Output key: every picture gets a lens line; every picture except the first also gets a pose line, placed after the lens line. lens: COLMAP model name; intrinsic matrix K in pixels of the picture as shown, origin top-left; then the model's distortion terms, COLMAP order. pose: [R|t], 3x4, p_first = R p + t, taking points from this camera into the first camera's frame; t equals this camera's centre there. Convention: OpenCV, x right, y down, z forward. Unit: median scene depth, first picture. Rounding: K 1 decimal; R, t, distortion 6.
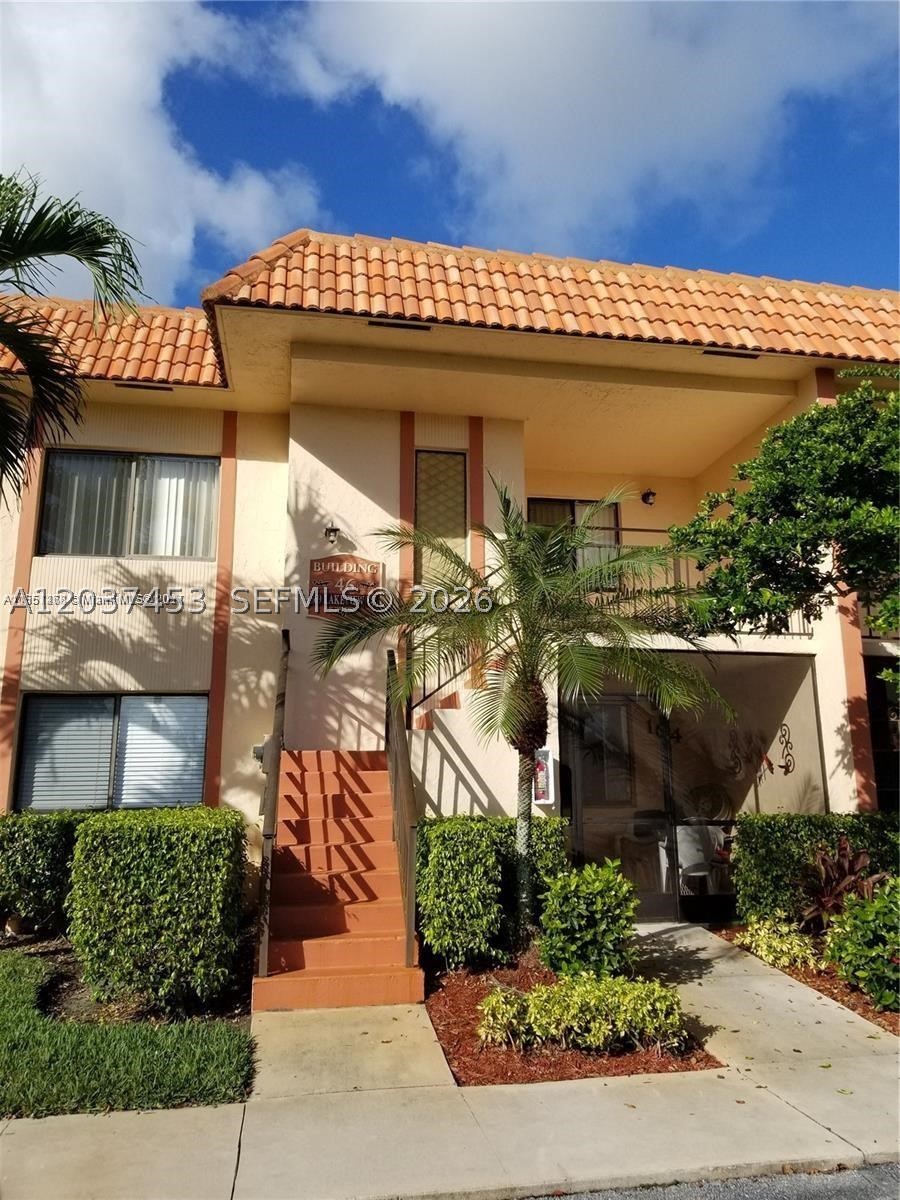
lens RADIAL K [[919.3, 0, 454.9], [0, 919.3, 576.4], [0, 0, 1]] dist [0.053914, -0.077759]
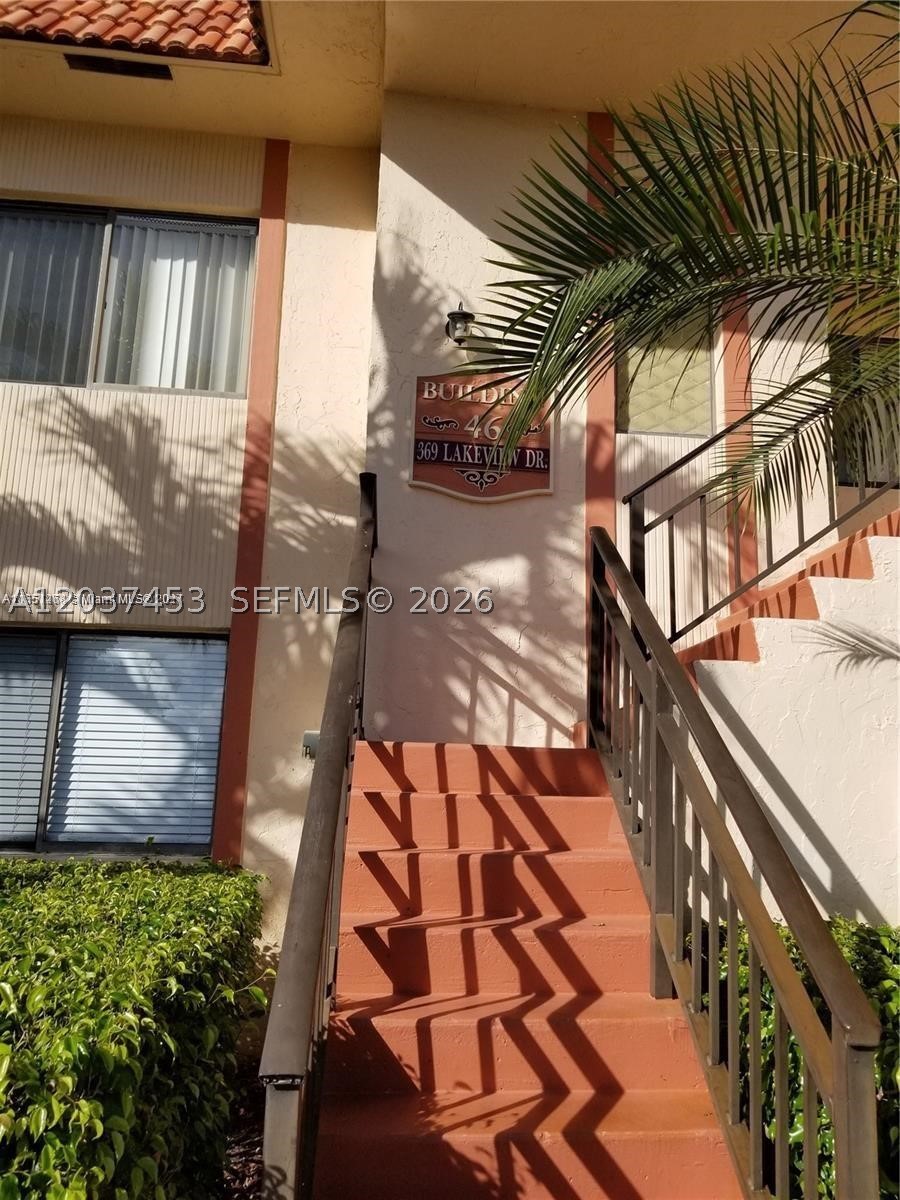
lens RADIAL K [[905.2, 0, 450.0], [0, 905.2, 600.0], [0, 0, 1]] dist [0.004457, -0.000074]
pose [[0.995576, 0.016397, -0.092520, -0.089671], [-0.015077, 0.999775, 0.014944, 0.098330], [0.092744, -0.013483, 0.995599, 0.494360]]
